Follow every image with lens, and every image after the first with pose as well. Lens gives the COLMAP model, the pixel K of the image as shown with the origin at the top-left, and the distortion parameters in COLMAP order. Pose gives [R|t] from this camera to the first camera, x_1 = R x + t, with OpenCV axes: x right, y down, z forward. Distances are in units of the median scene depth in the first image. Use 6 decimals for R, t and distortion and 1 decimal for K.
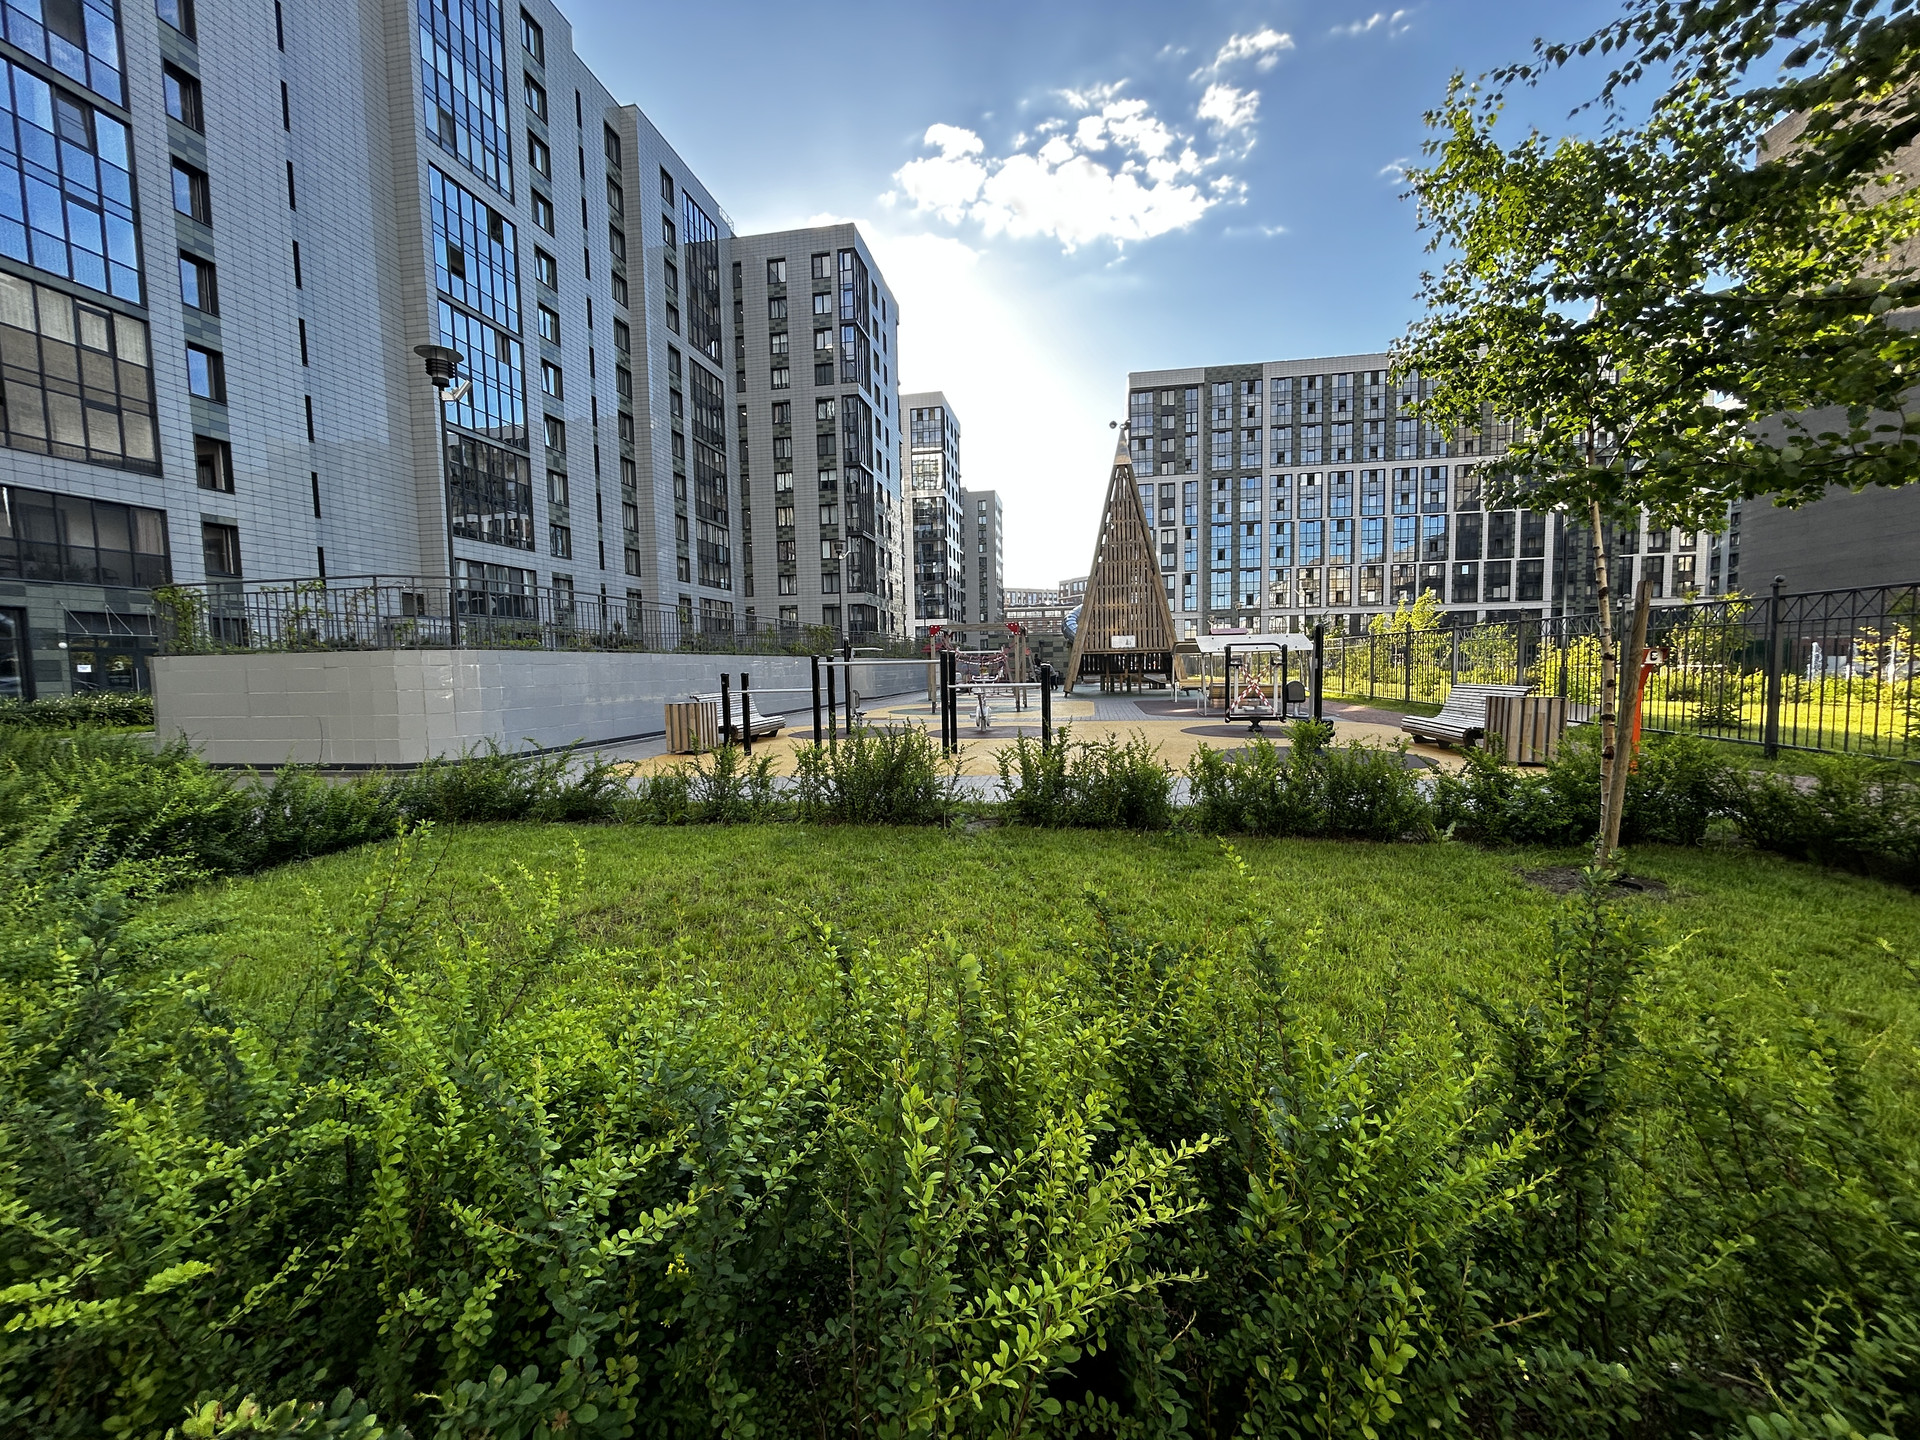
lens RADIAL K [[769.1, 0, 960.0], [0, 769.1, 720.0], [0, 0, 1]] dist [-0.000437, -0.000594]
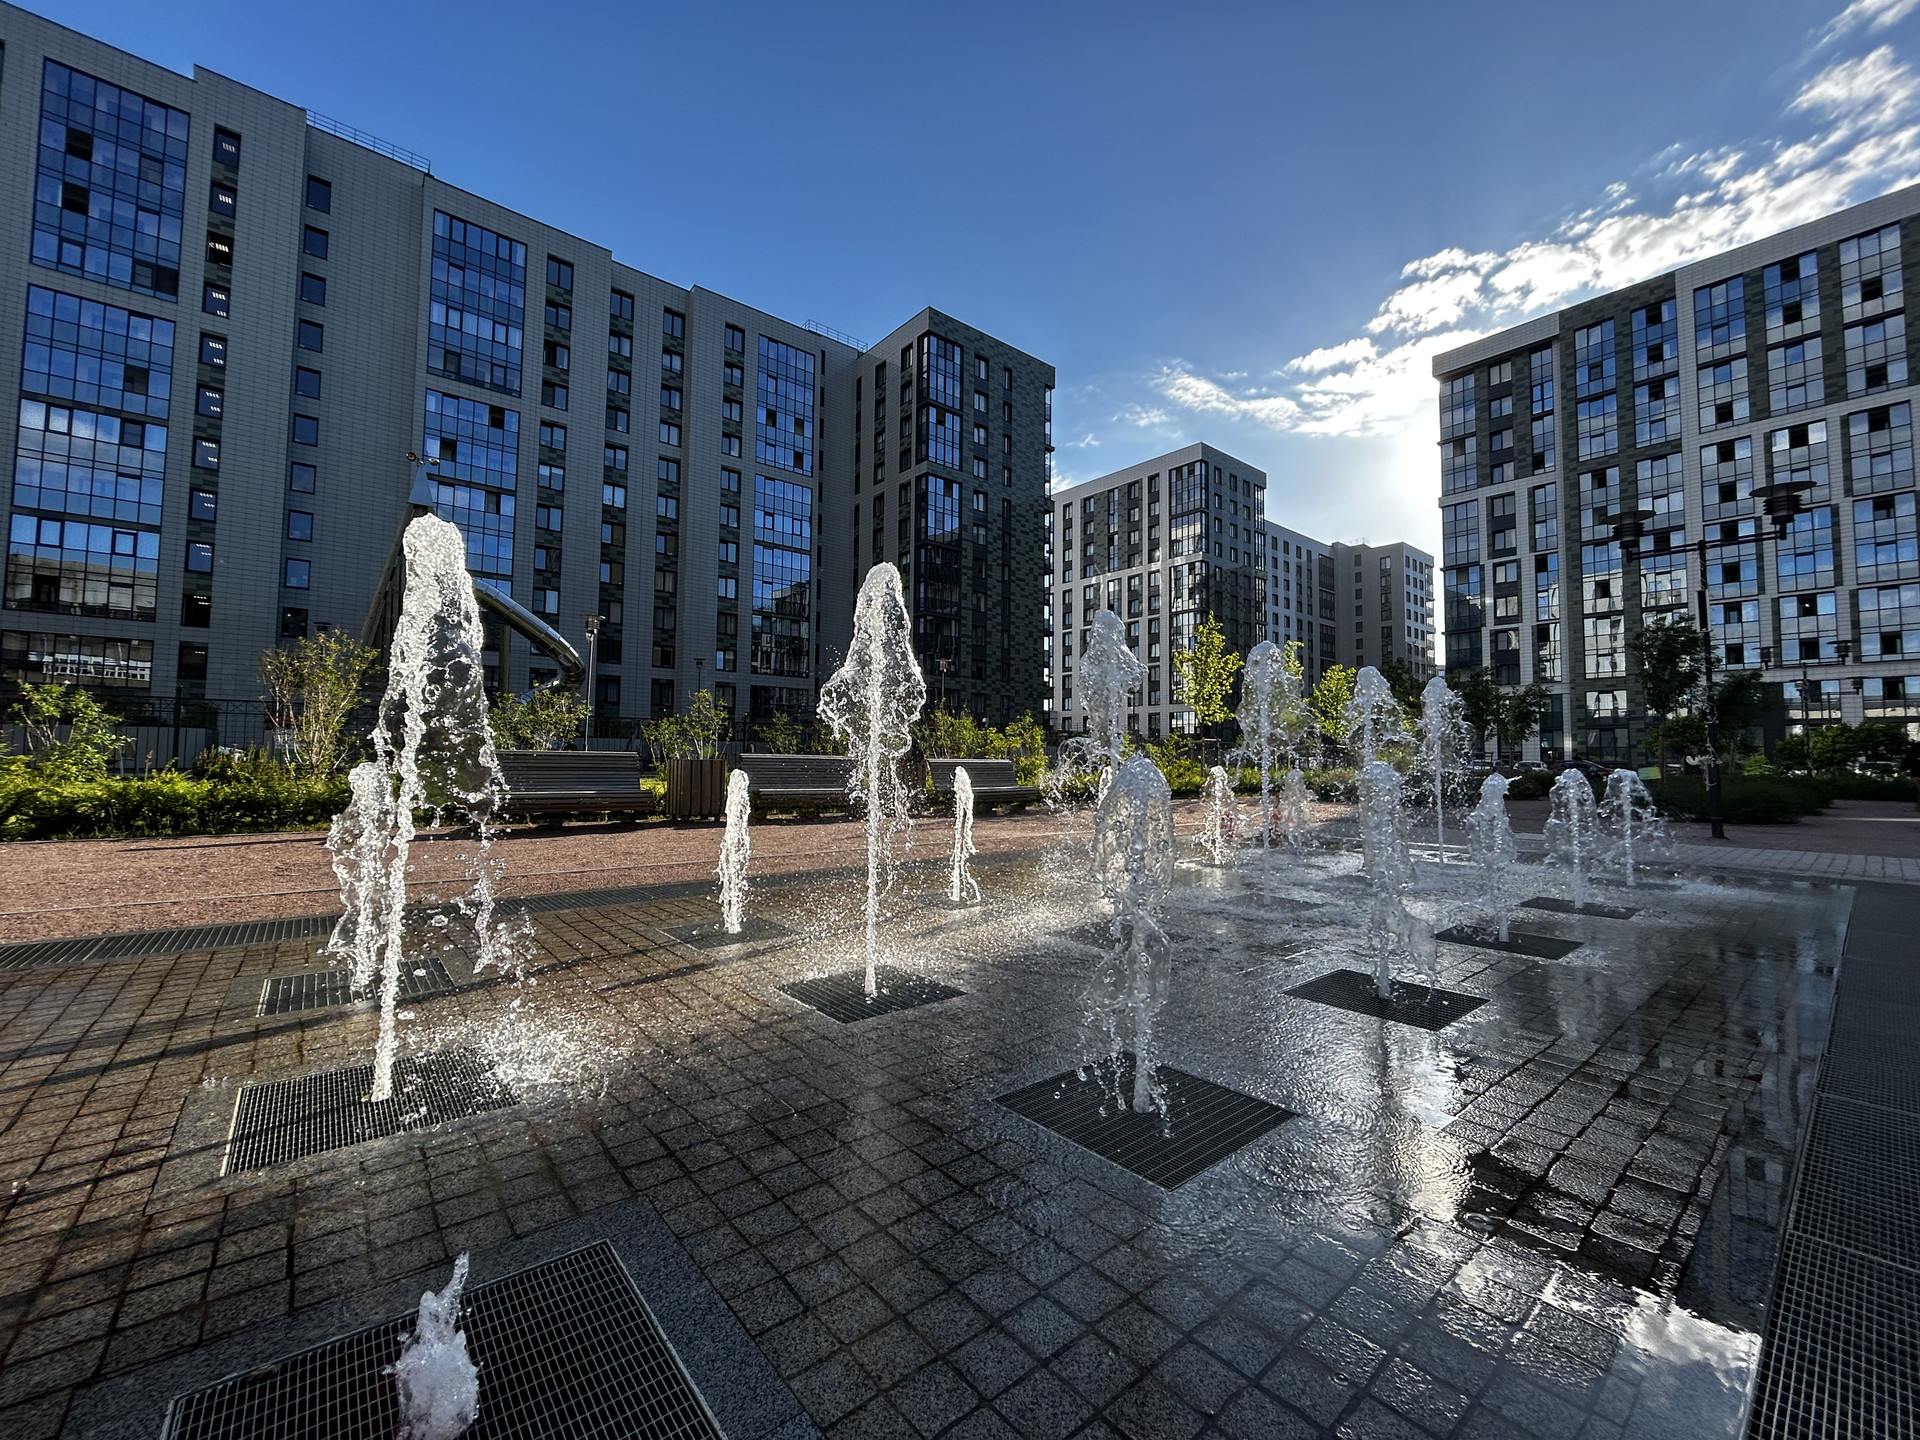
lens RADIAL K [[769.1, 0, 960.0], [0, 769.1, 720.0], [0, 0, 1]] dist [-0.000437, -0.000594]
pose [[0.763738, -0.009487, -0.645457, 0.350002], [-0.070352, 0.992713, -0.097835, -0.015729], [0.641681, 0.120129, 0.757505, 0.223597]]
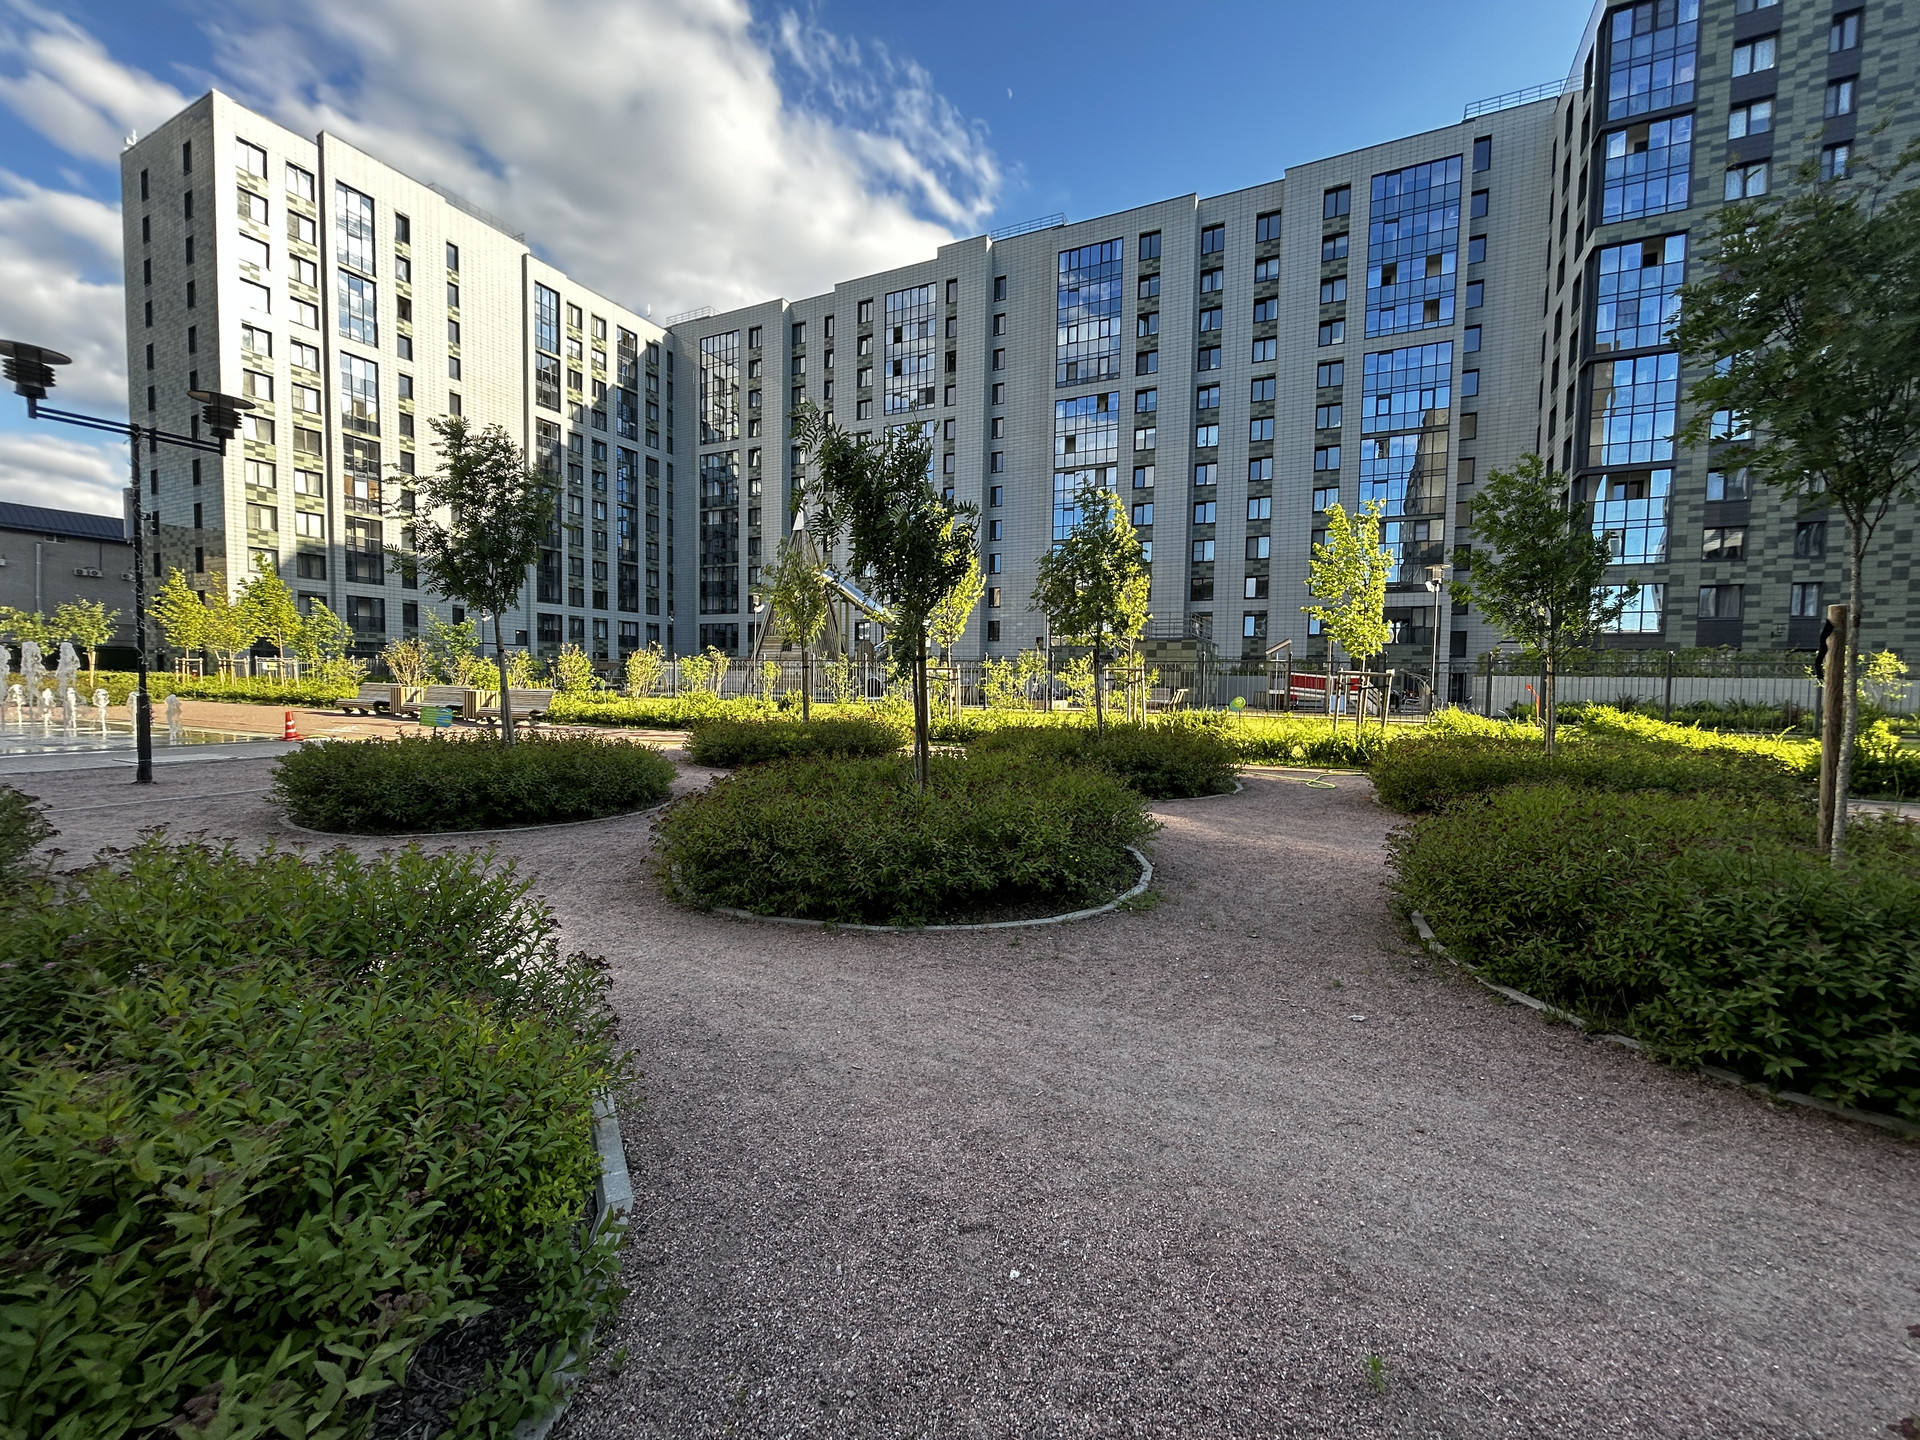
lens RADIAL K [[769.1, 0, 960.0], [0, 769.1, 720.0], [0, 0, 1]] dist [-0.000437, -0.000594]
pose [[-0.273944, 0.053163, -0.960275, 0.414871], [-0.084276, 0.993303, 0.079033, -0.036024], [0.958046, 0.102579, -0.267629, 0.481564]]
